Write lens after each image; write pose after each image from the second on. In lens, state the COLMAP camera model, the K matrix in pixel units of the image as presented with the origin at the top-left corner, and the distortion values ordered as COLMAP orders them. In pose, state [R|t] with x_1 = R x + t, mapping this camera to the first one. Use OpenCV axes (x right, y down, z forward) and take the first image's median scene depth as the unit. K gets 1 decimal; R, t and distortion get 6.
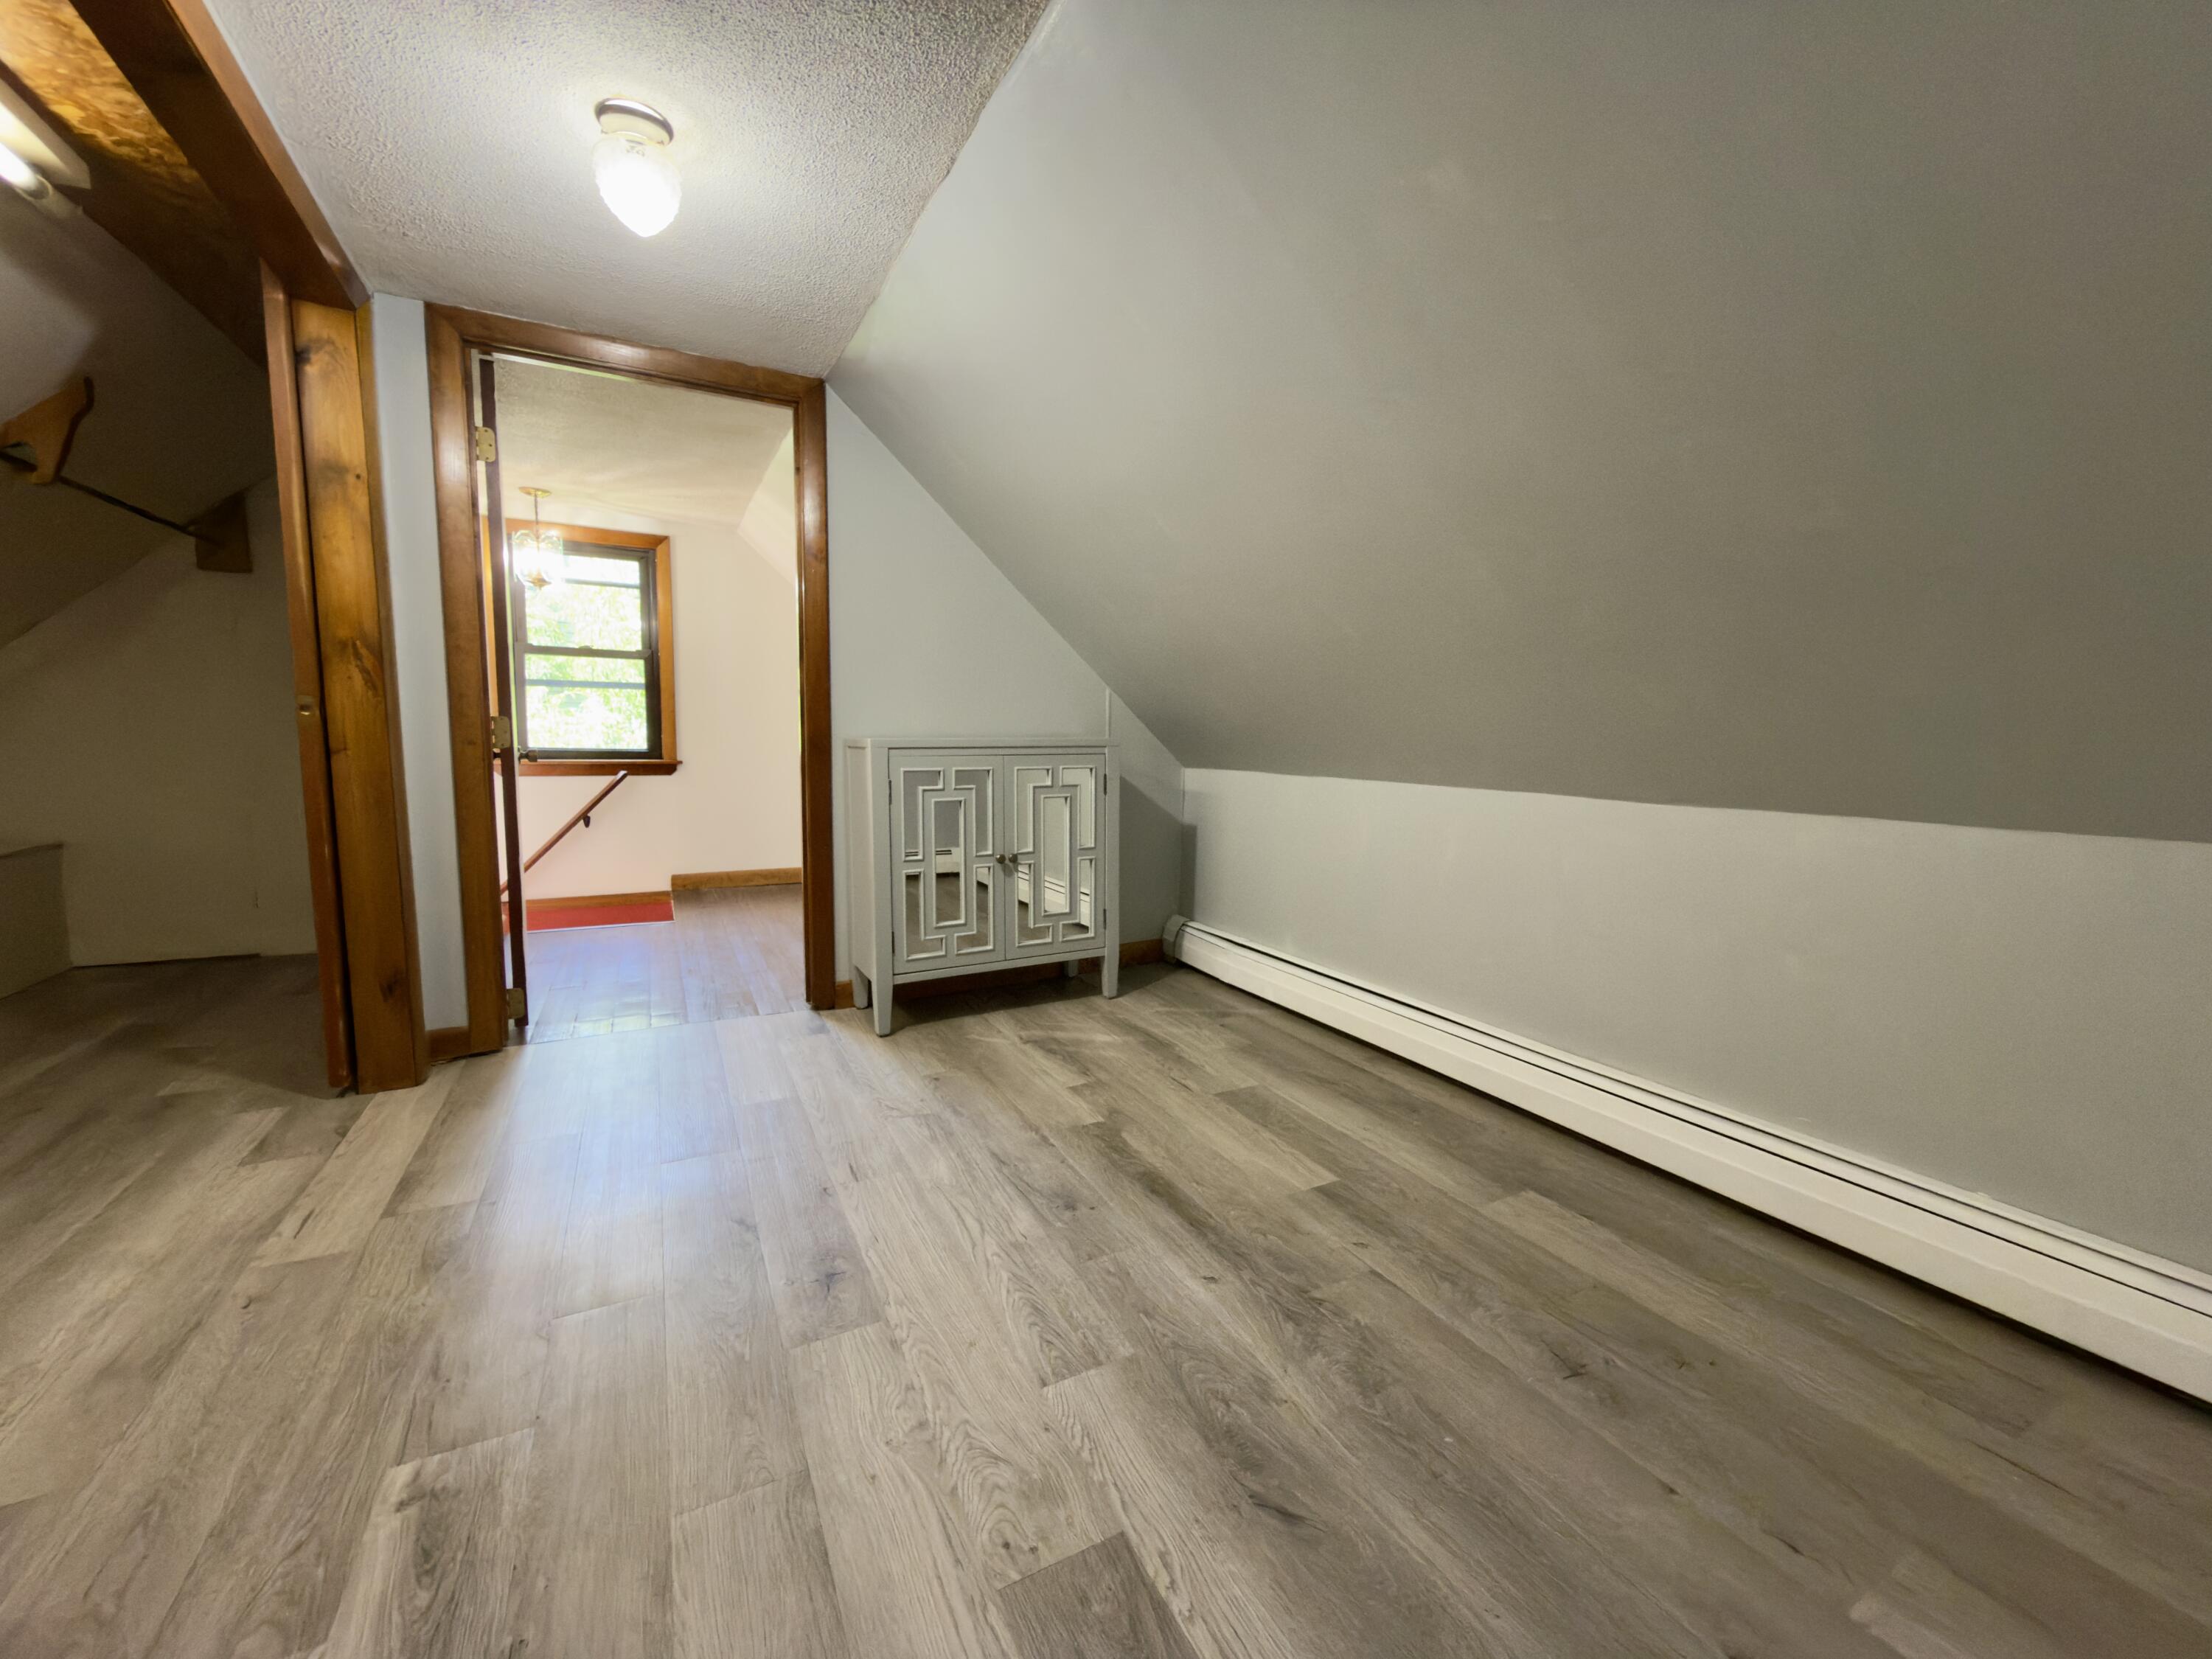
lens RADIAL K [[885.9, 0, 1109.9], [0, 885.9, 826.8], [0, 0, 1]] dist [-0.002457, -0.000113]
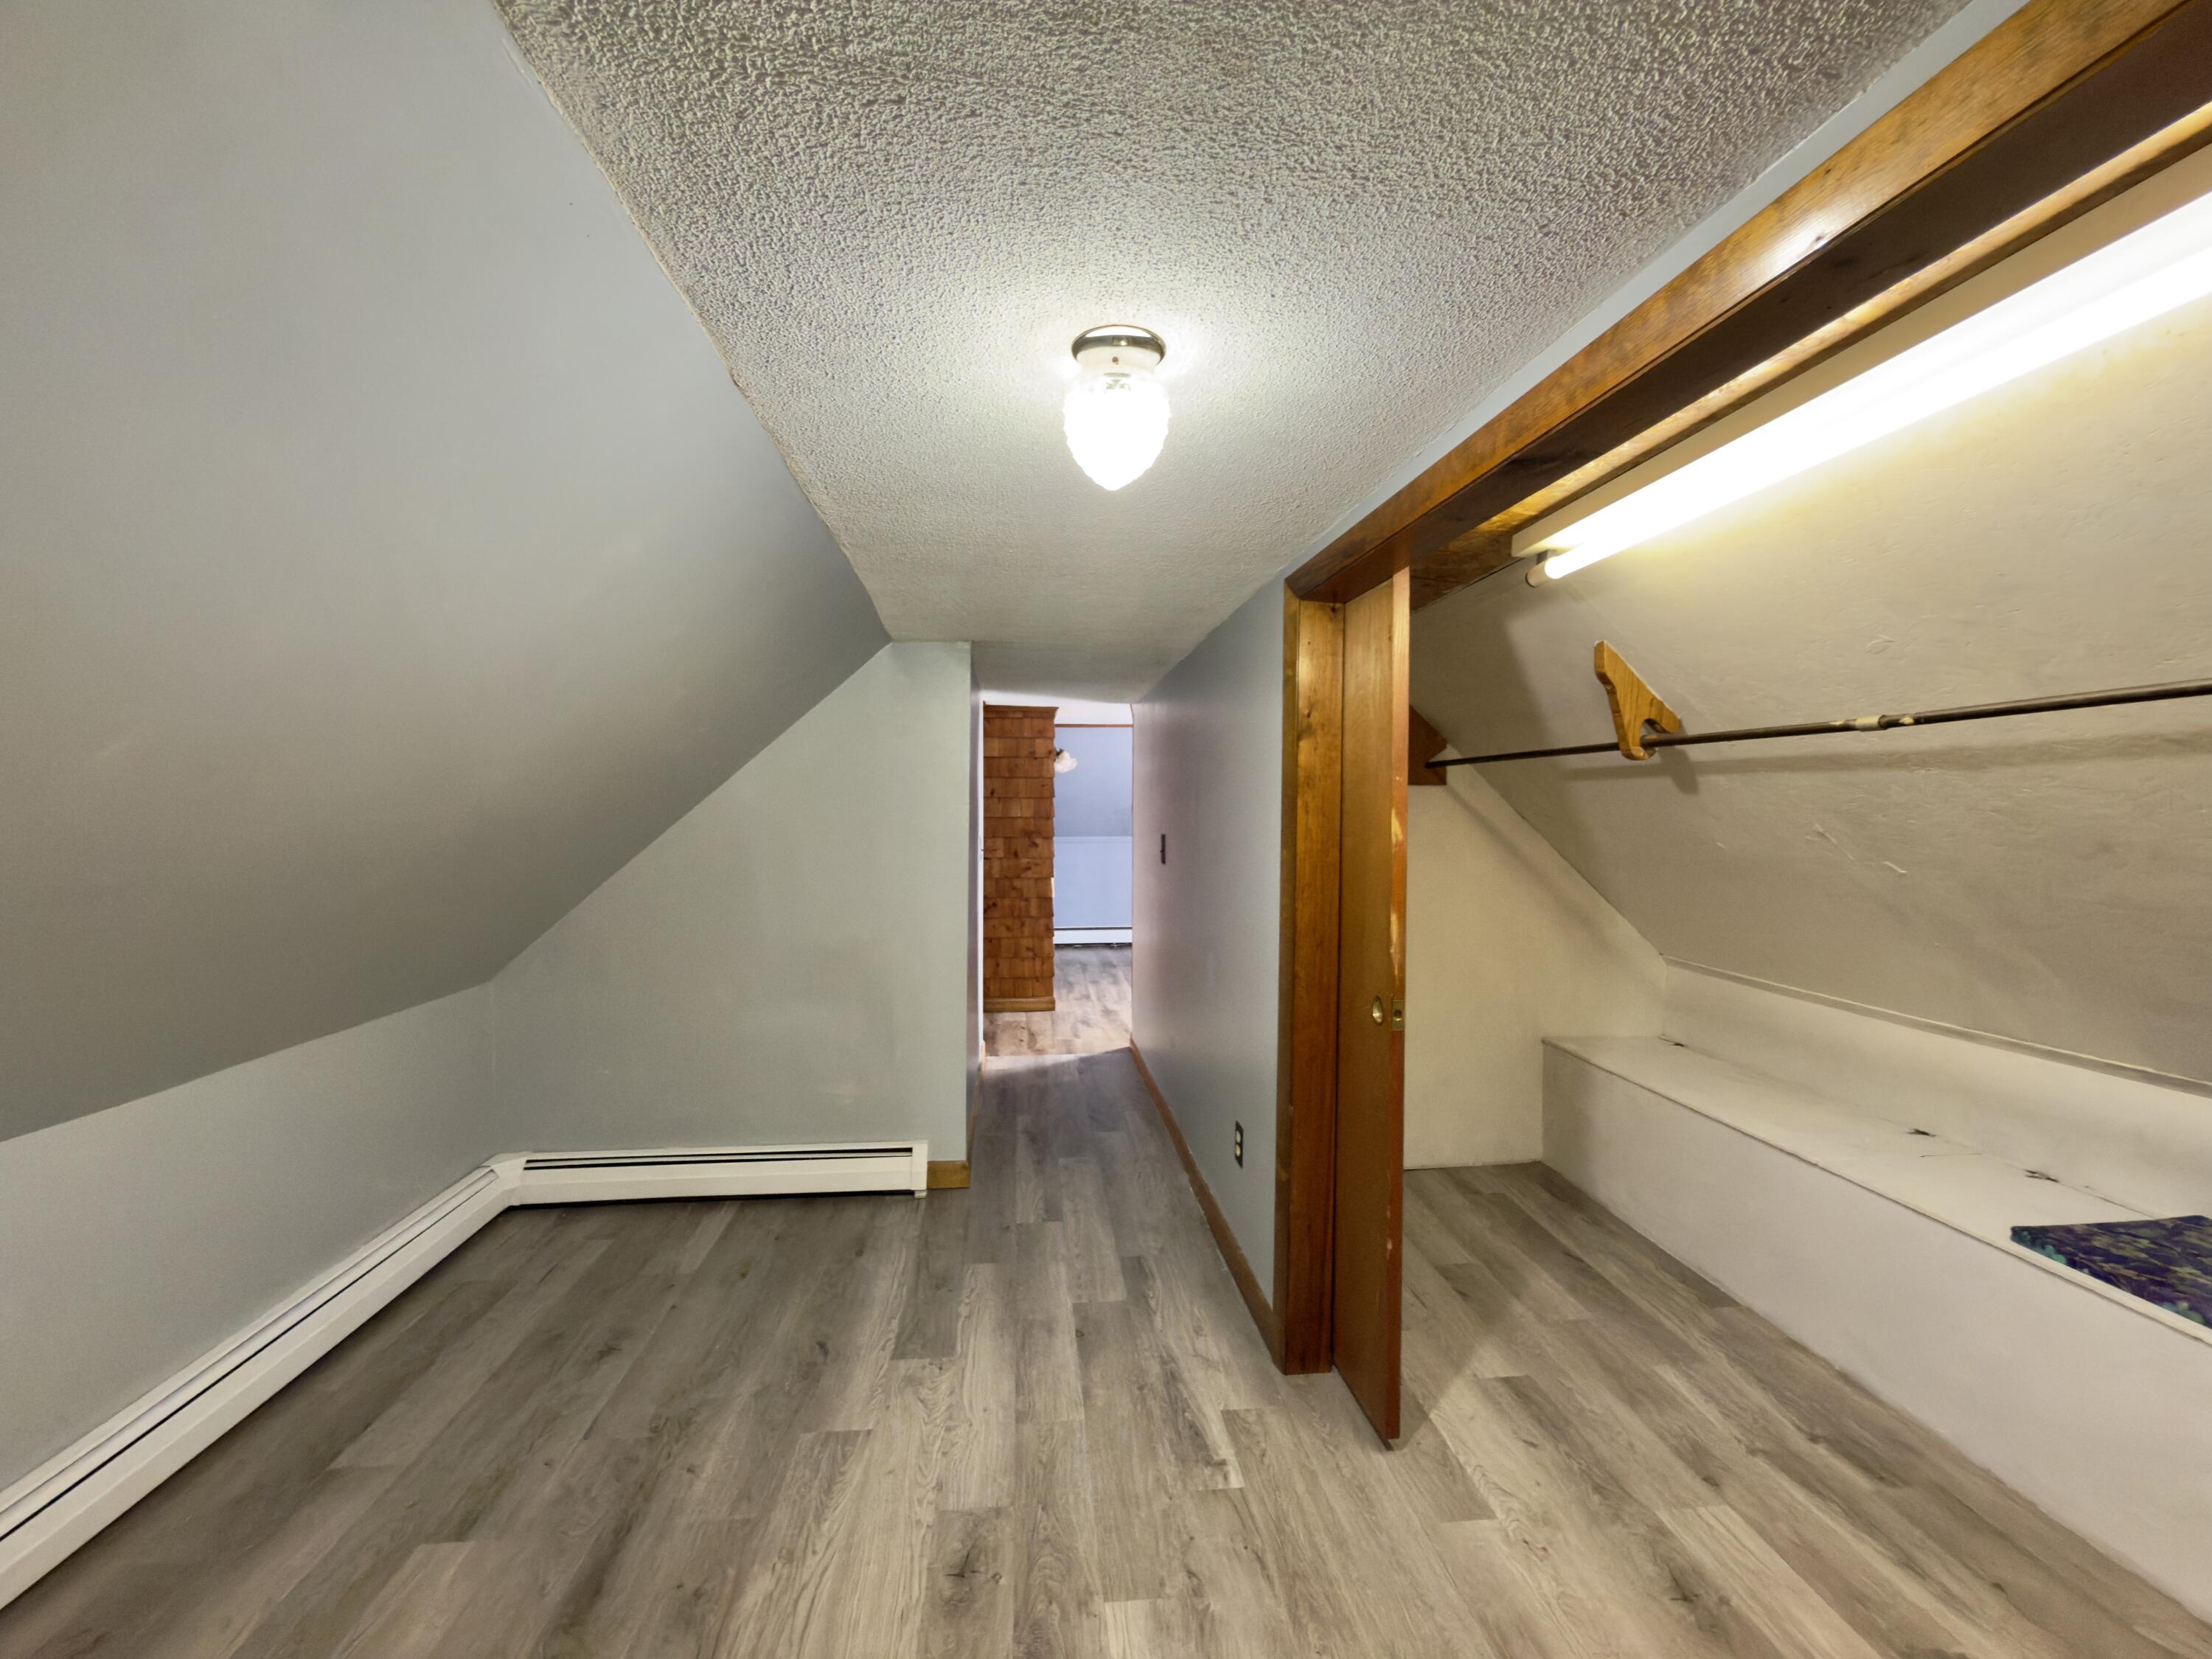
lens RADIAL K [[885.9, 0, 1105.2], [0, 885.9, 825.0], [0, 0, 1]] dist [-0.002457, -0.000113]
pose [[-0.927341, -0.029871, 0.373023, -0.958042], [0.017999, 0.992095, 0.124191, -0.581539], [-0.373784, 0.121882, -0.919473, 2.042699]]
